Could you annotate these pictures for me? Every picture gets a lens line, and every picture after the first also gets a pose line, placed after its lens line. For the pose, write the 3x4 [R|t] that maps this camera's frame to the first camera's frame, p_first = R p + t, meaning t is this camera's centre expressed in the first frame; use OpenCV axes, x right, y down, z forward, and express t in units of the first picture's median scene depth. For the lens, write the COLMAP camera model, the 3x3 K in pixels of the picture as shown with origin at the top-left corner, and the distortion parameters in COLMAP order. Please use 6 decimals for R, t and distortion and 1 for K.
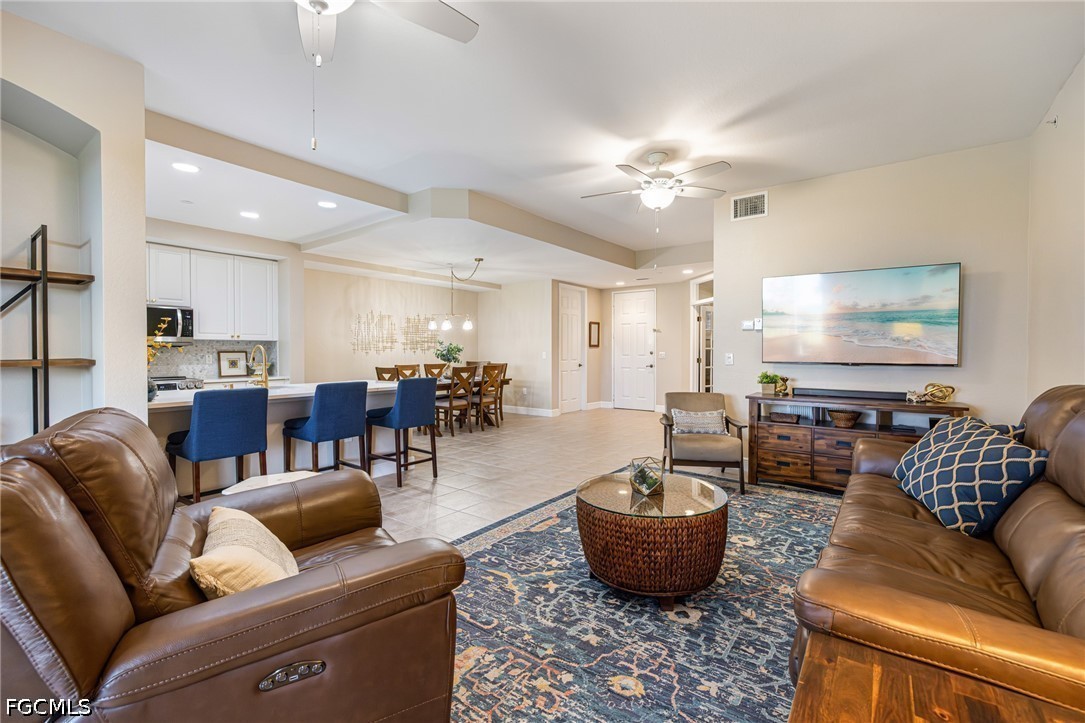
lens RADIAL K [[470.7, 0, 548.1], [0, 470.7, 356.0], [0, 0, 1]] dist [0.001291, -0.000599]
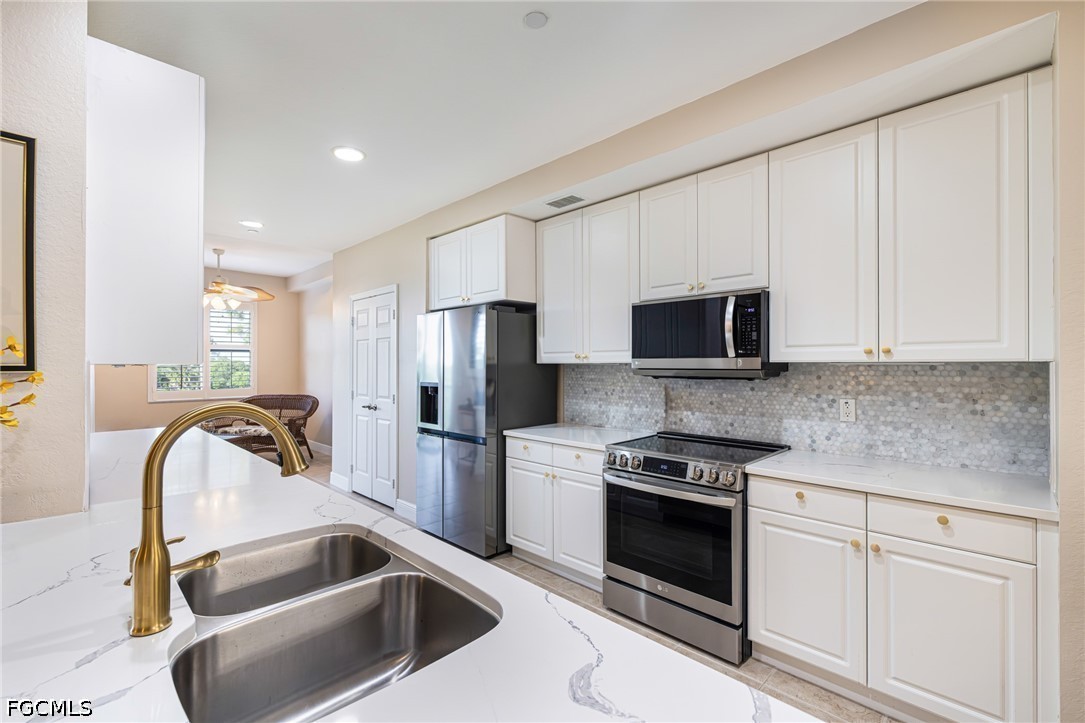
lens RADIAL K [[470.7, 0, 543.5], [0, 470.7, 361.8], [0, 0, 1]] dist [0.001291, -0.000599]
pose [[-0.144710, -0.006693, -0.989452, -0.404959], [-0.010549, 0.999931, -0.005221, -0.041922], [0.989418, 0.009682, -0.144770, 1.140569]]
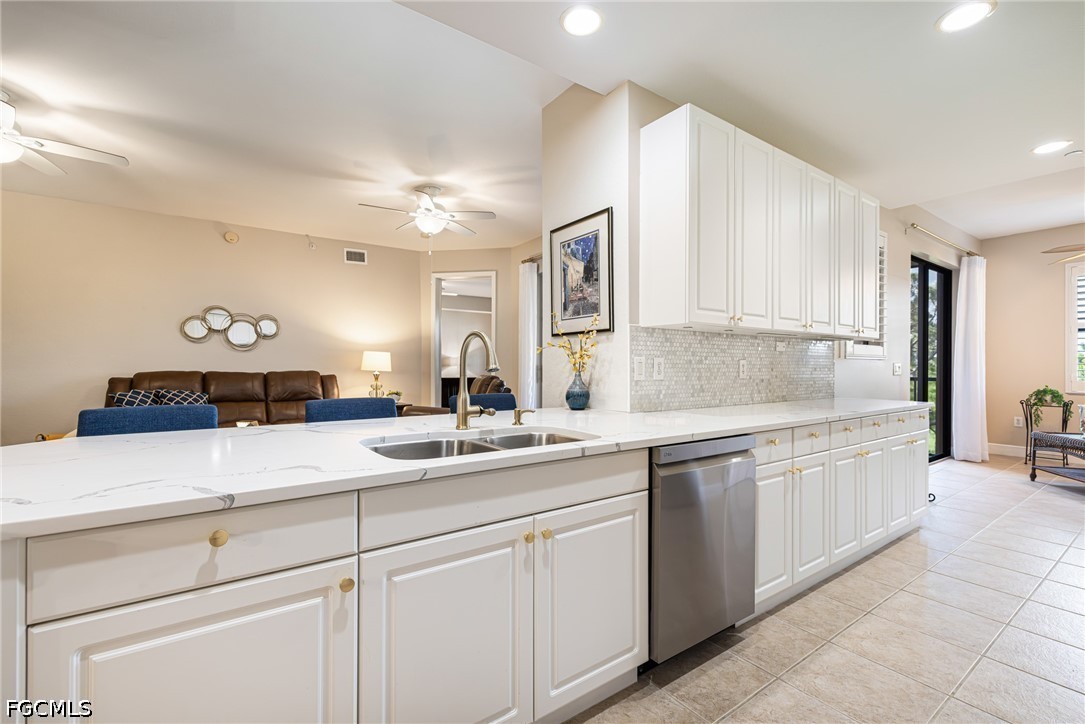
lens RADIAL K [[470.7, 0, 542.0], [0, 470.7, 364.9], [0, 0, 1]] dist [0.001291, -0.000599]
pose [[-0.948923, -0.001272, 0.315506, -0.782867], [0.001494, 0.999963, 0.008525, 0.004690], [-0.315505, 0.008561, -0.948885, 1.350057]]
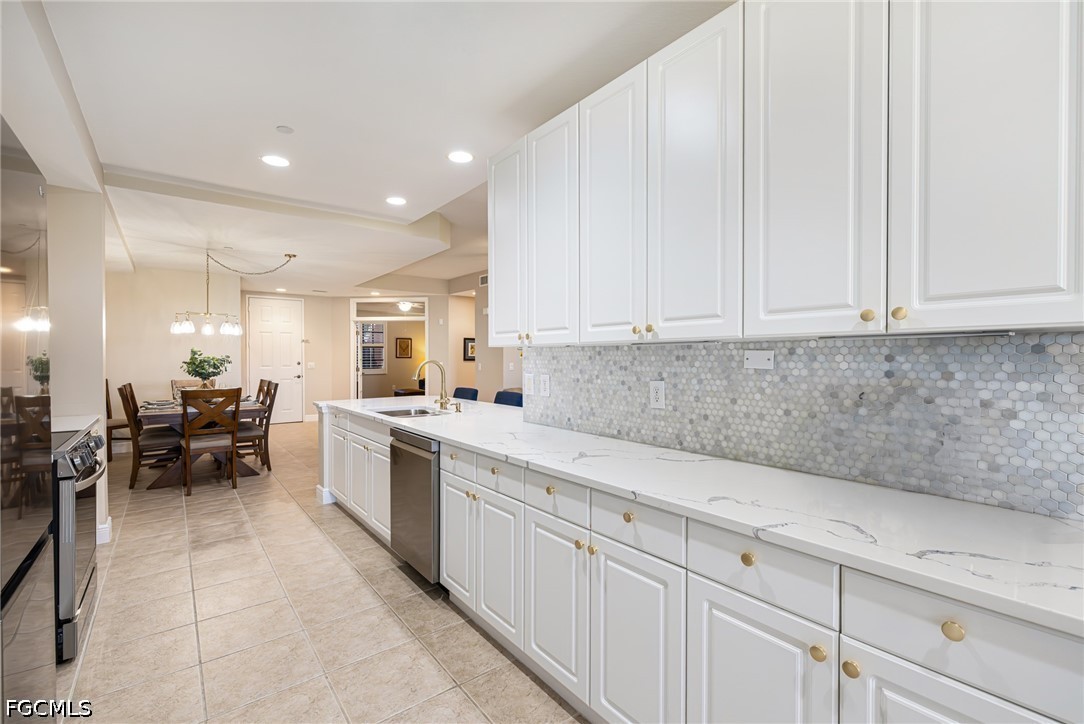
lens RADIAL K [[470.3, 0, 541.1], [0, 470.3, 358.2], [0, 0, 1]] dist [0.001291, -0.000599]
pose [[0.266979, -0.001219, 0.963702, -1.366115], [0.011471, 0.999932, -0.001913, -0.021479], [-0.963634, 0.011565, 0.266975, 0.546727]]
